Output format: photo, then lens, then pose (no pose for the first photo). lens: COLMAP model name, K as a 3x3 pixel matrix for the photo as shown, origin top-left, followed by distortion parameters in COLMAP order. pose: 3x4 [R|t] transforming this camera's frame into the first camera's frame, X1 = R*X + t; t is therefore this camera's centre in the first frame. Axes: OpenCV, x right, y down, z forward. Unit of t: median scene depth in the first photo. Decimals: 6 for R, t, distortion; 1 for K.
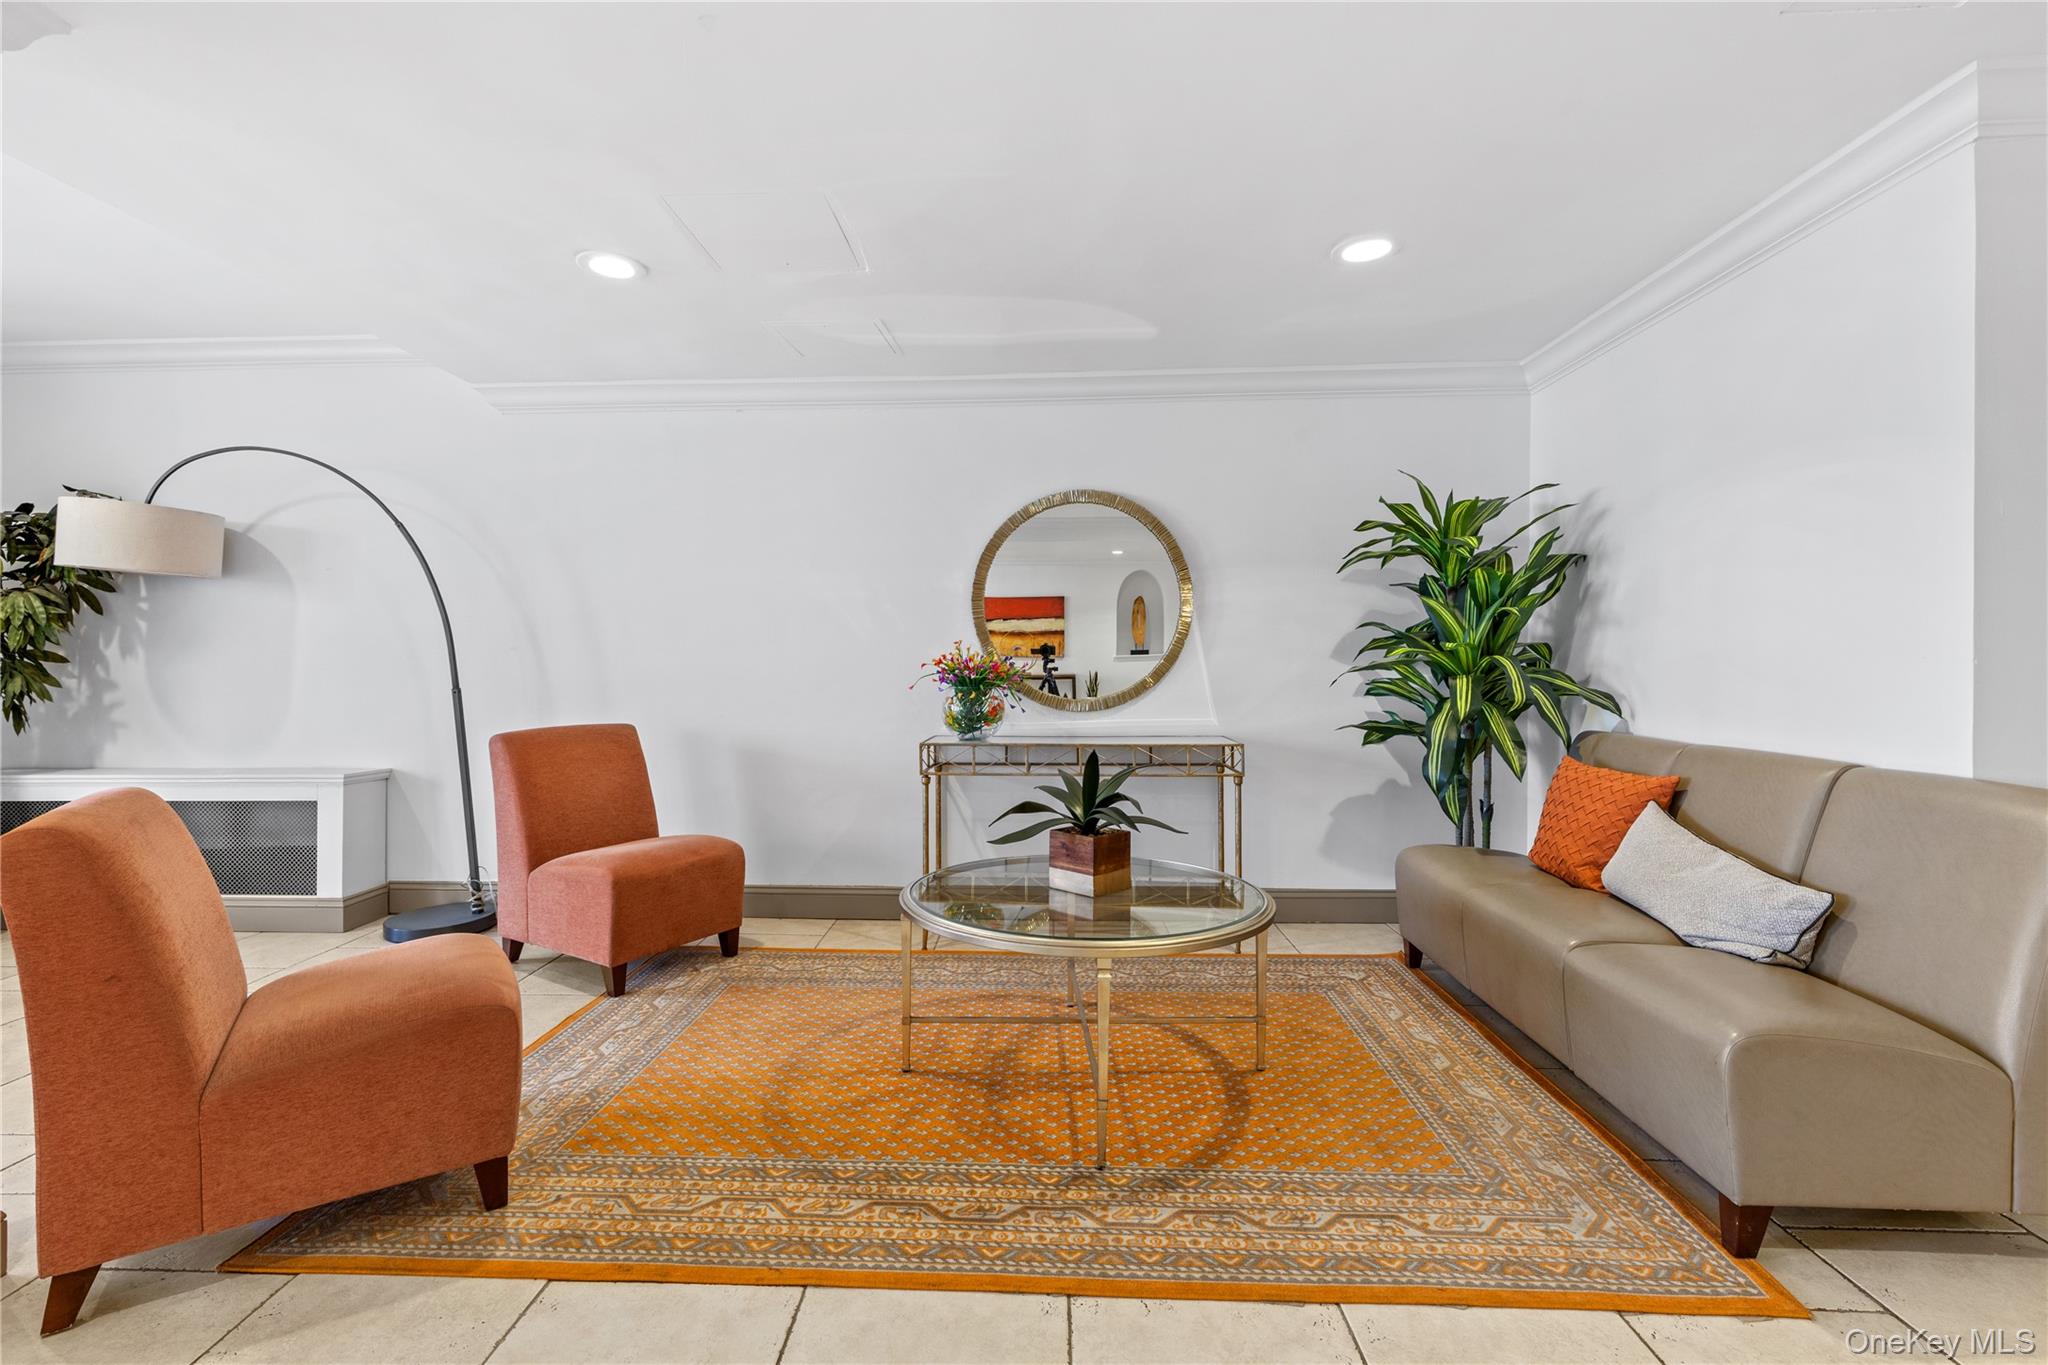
lens RADIAL K [[932.4, 0, 1012.8], [0, 932.4, 678.5], [0, 0, 1]] dist [0.000351, 0.000869]
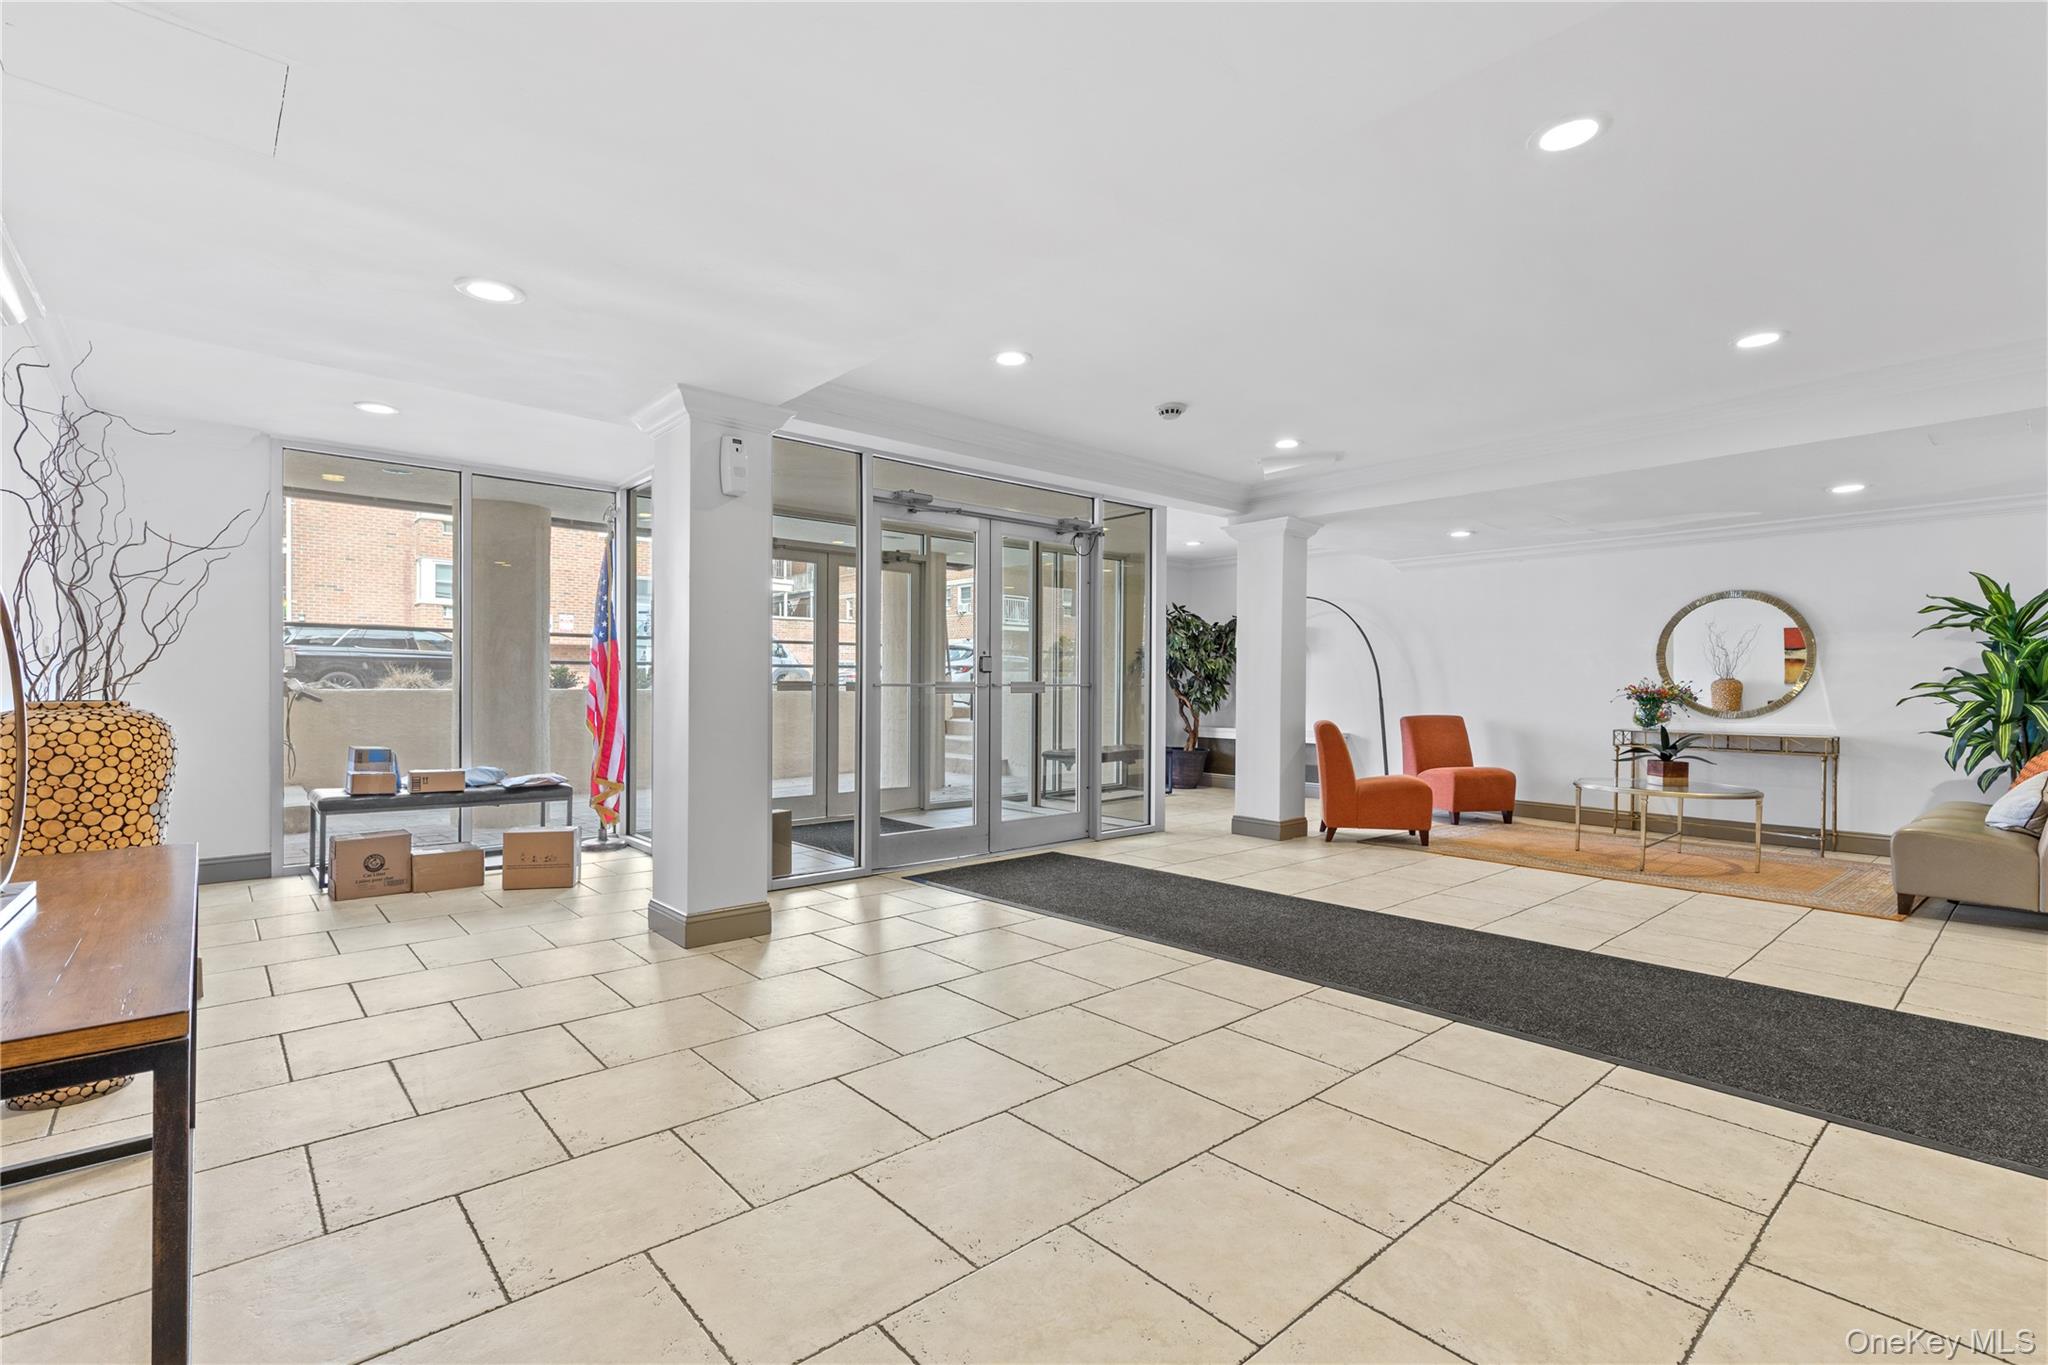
lens RADIAL K [[932.4, 0, 1013.5], [0, 932.4, 688.9], [0, 0, 1]] dist [0.000351, 0.000869]
pose [[0.683736, 0.010677, -0.729652, 0.453558], [-0.020542, 0.999778, -0.004620, 0.017824], [0.729440, 0.018147, 0.683804, -1.227148]]
